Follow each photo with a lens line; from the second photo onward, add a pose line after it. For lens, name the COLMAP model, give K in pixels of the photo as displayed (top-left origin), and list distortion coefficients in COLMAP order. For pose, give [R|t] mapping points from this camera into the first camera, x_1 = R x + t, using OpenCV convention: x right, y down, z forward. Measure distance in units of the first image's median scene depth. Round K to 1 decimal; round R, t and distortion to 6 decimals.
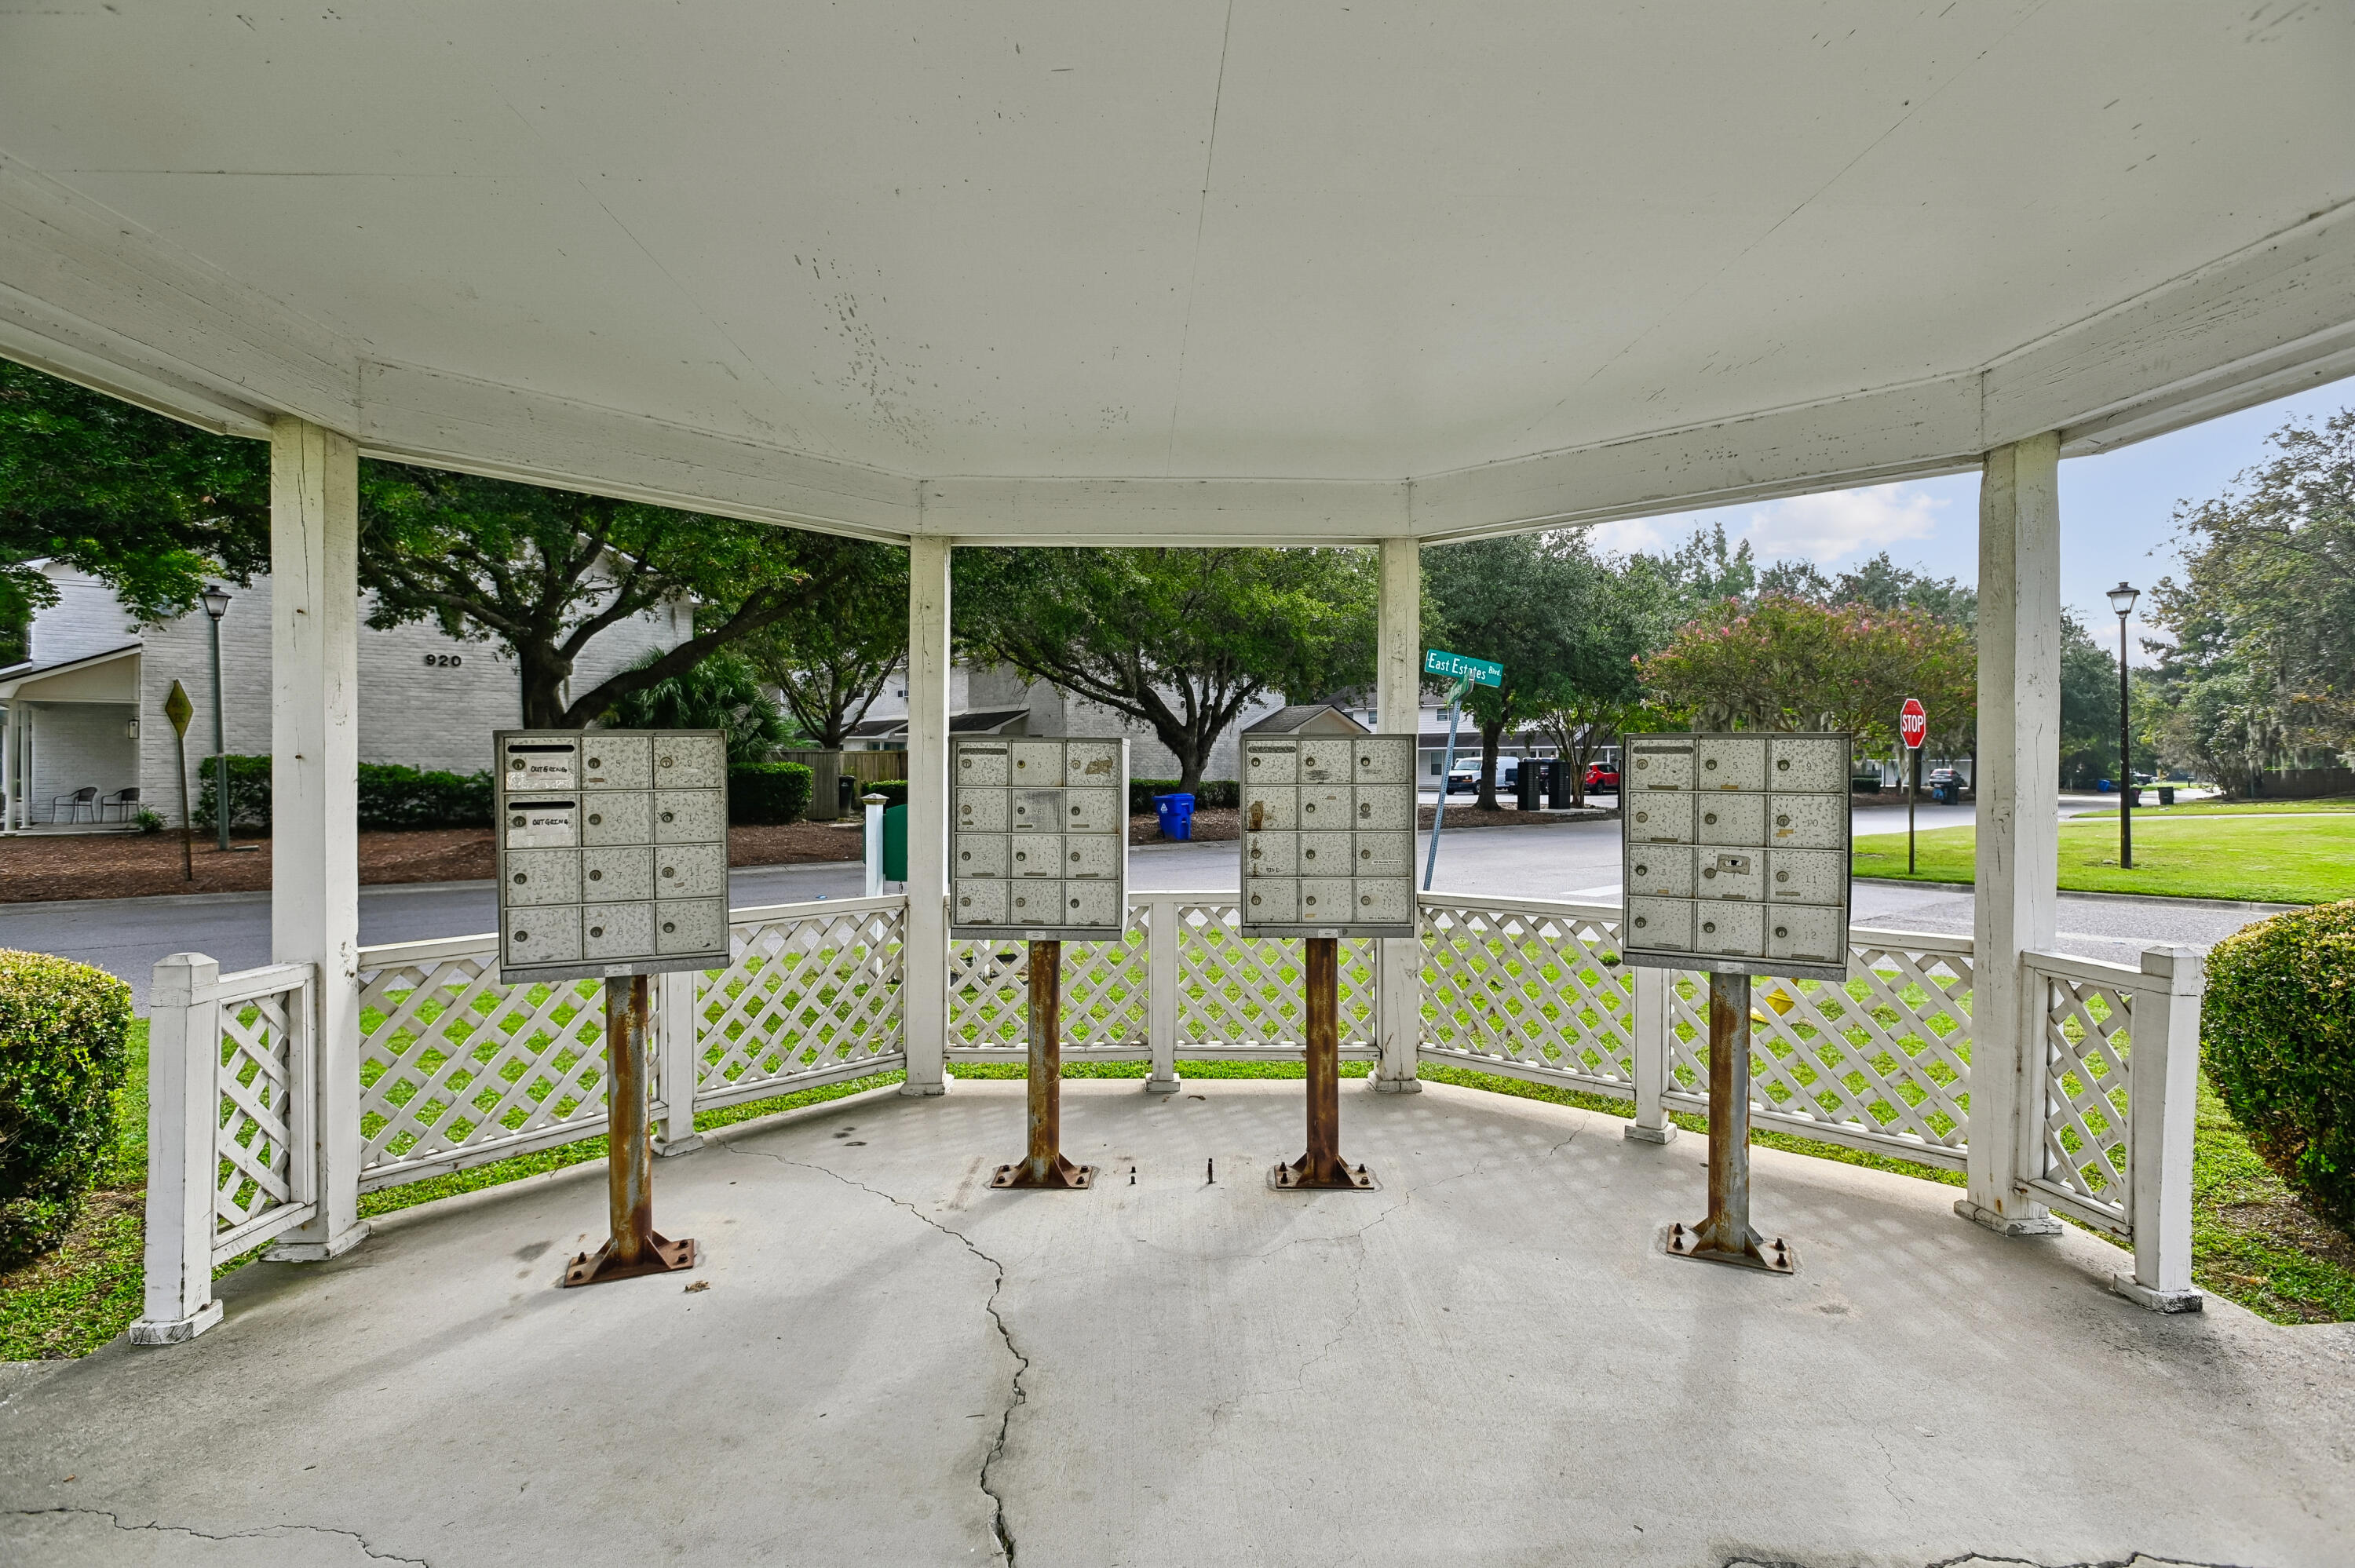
lens RADIAL K [[1126.7, 0, 1177.5], [0, 1126.7, 784.0], [0, 0, 1]] dist [-0.013614, 0.000283]
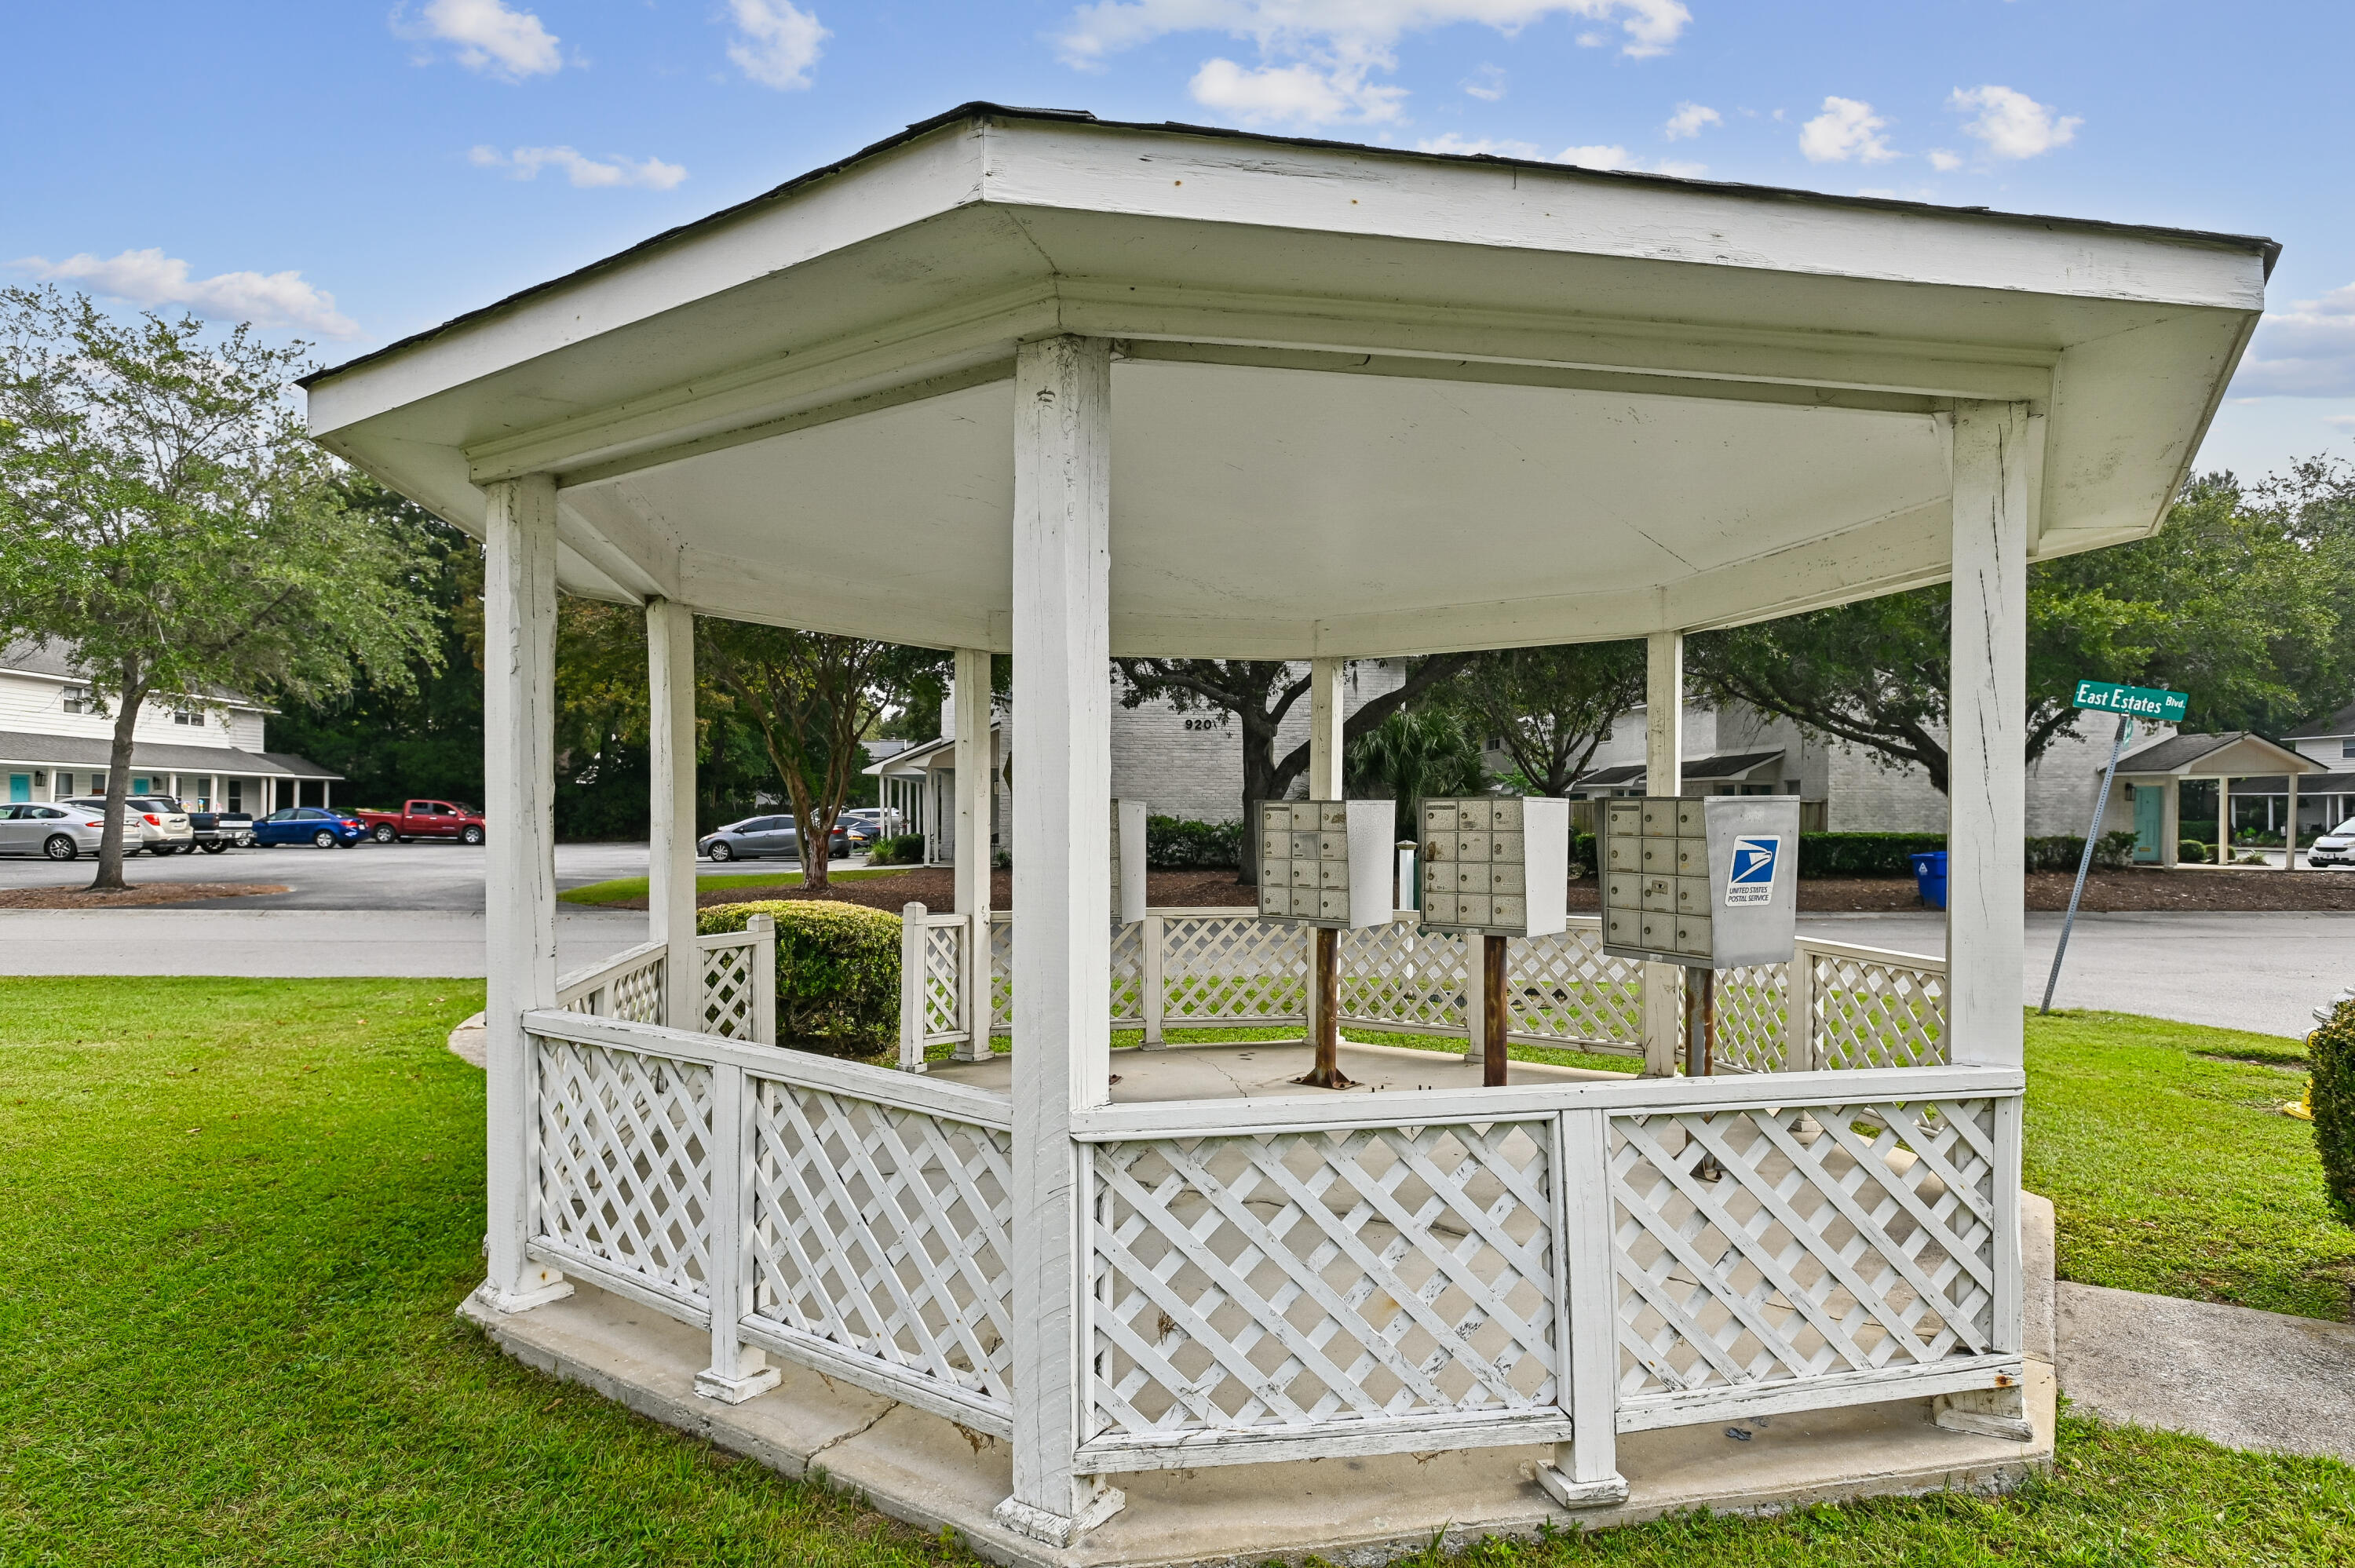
lens RADIAL K [[1294.3, 0, 1177.3], [0, 1294.3, 857.8], [0, 0, 1]] dist [0.003242, 0.000731]
pose [[0.805581, 0.019944, -0.592151, 0.754386], [-0.010550, 0.999758, 0.019320, 0.006065], [0.592392, -0.009317, 0.805596, -0.548721]]
